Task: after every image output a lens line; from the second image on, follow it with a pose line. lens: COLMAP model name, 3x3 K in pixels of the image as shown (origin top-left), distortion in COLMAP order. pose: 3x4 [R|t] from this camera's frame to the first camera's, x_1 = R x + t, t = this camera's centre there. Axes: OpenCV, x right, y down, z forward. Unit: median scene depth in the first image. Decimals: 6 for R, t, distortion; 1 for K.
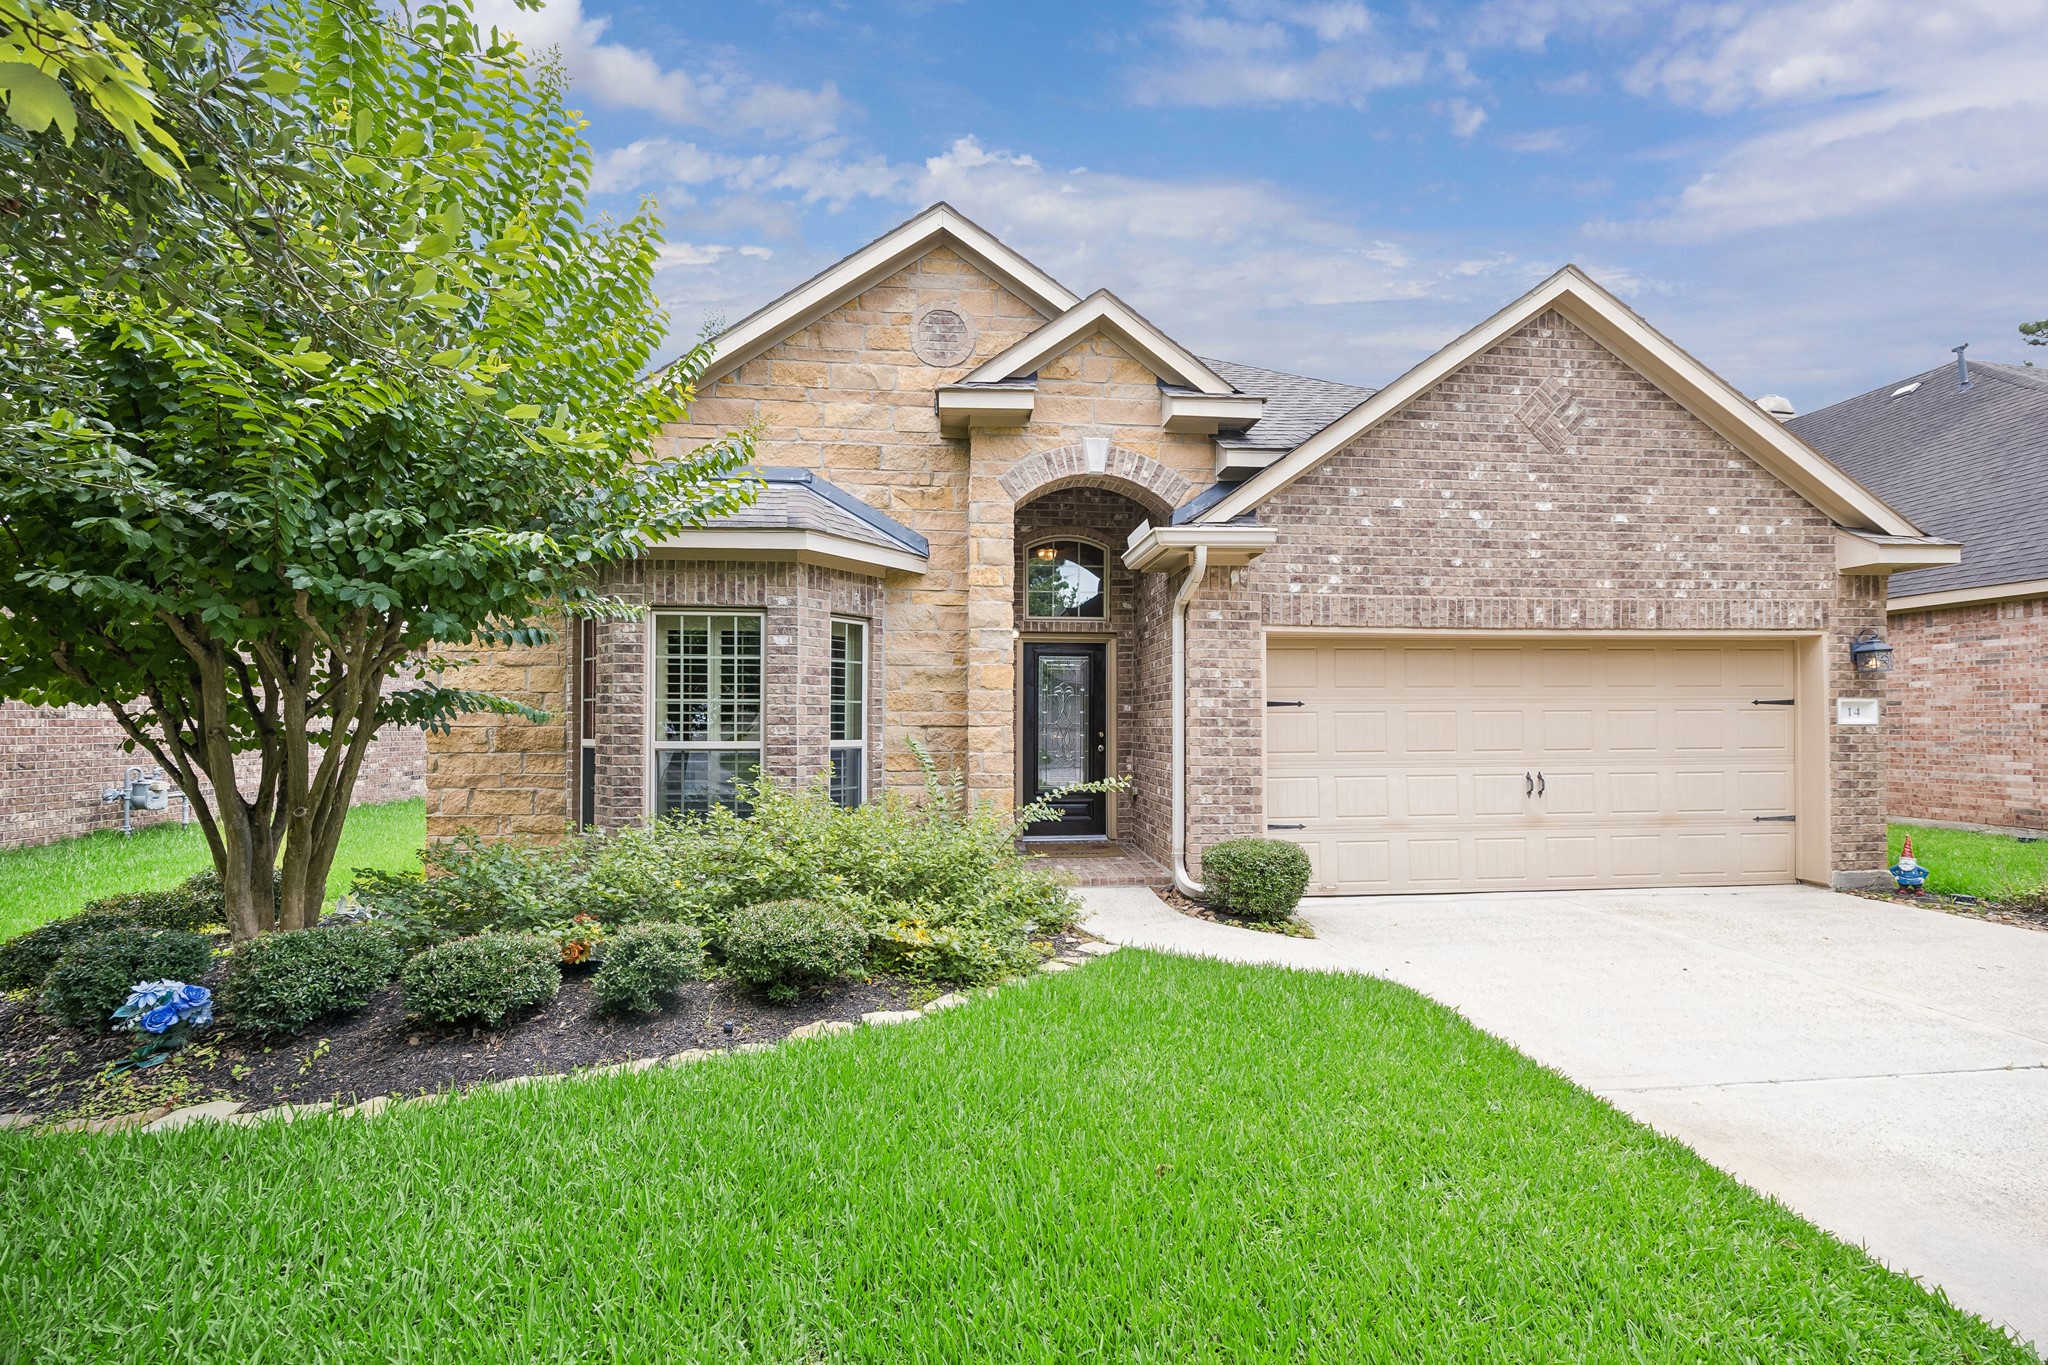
lens RADIAL K [[784.1, 0, 1016.2], [0, 784.1, 698.2], [0, 0, 1]] dist [0.000651, 0.000448]
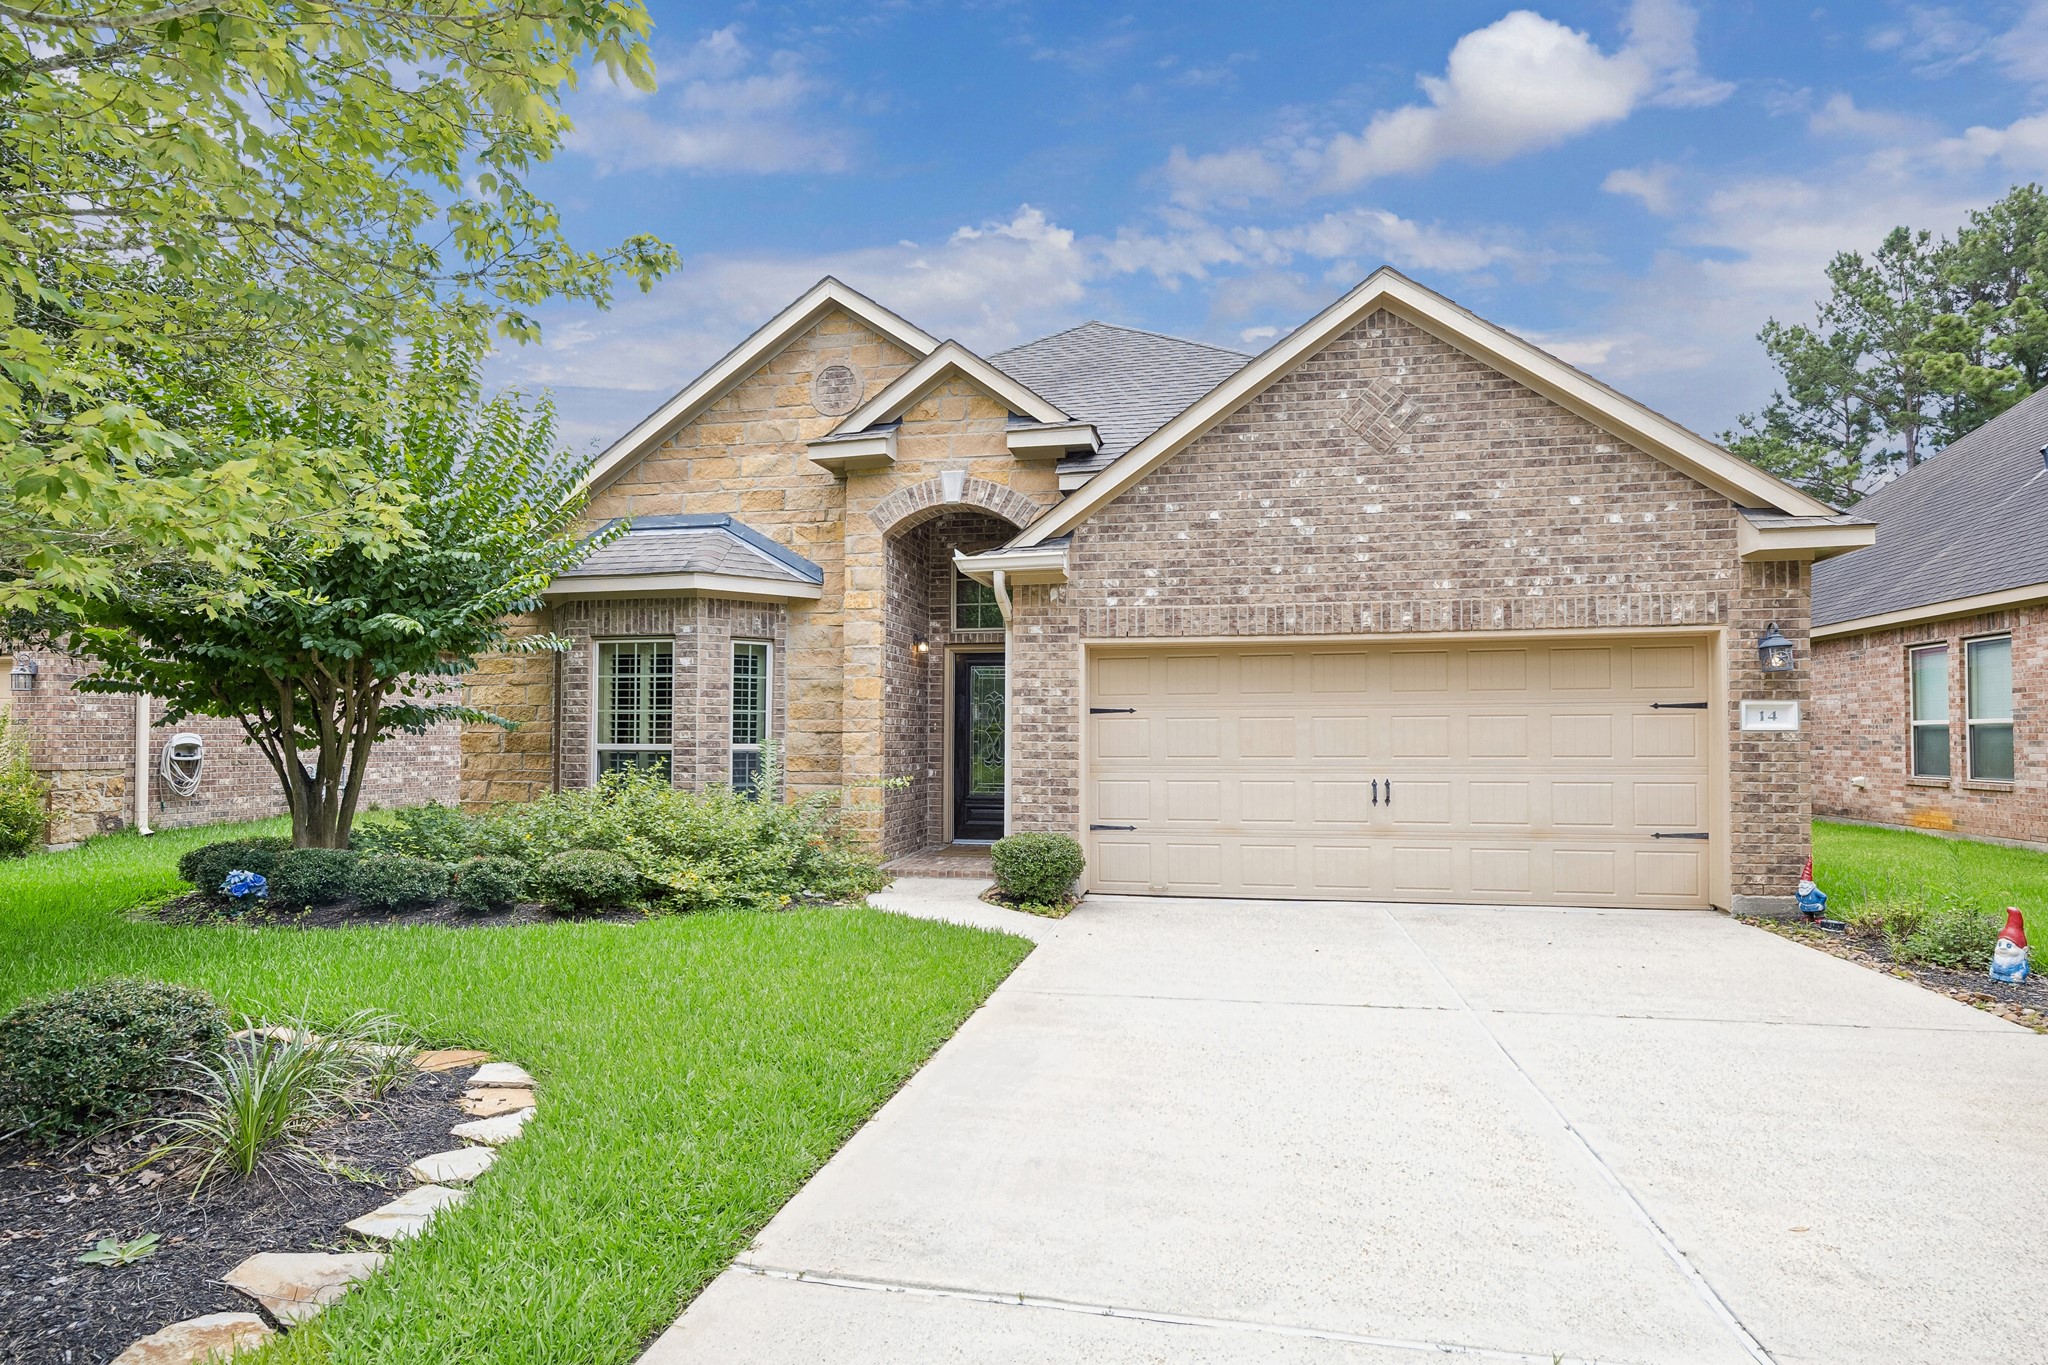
lens RADIAL K [[1020.9, 0, 1027.6], [0, 1020.9, 685.3], [0, 0, 1]] dist [-0.003029, -0.000248]
pose [[0.958647, -0.013288, -0.284289, 0.618262], [0.007421, 0.999737, -0.021705, 0.001729], [0.284502, 0.018698, 0.958493, -0.347599]]
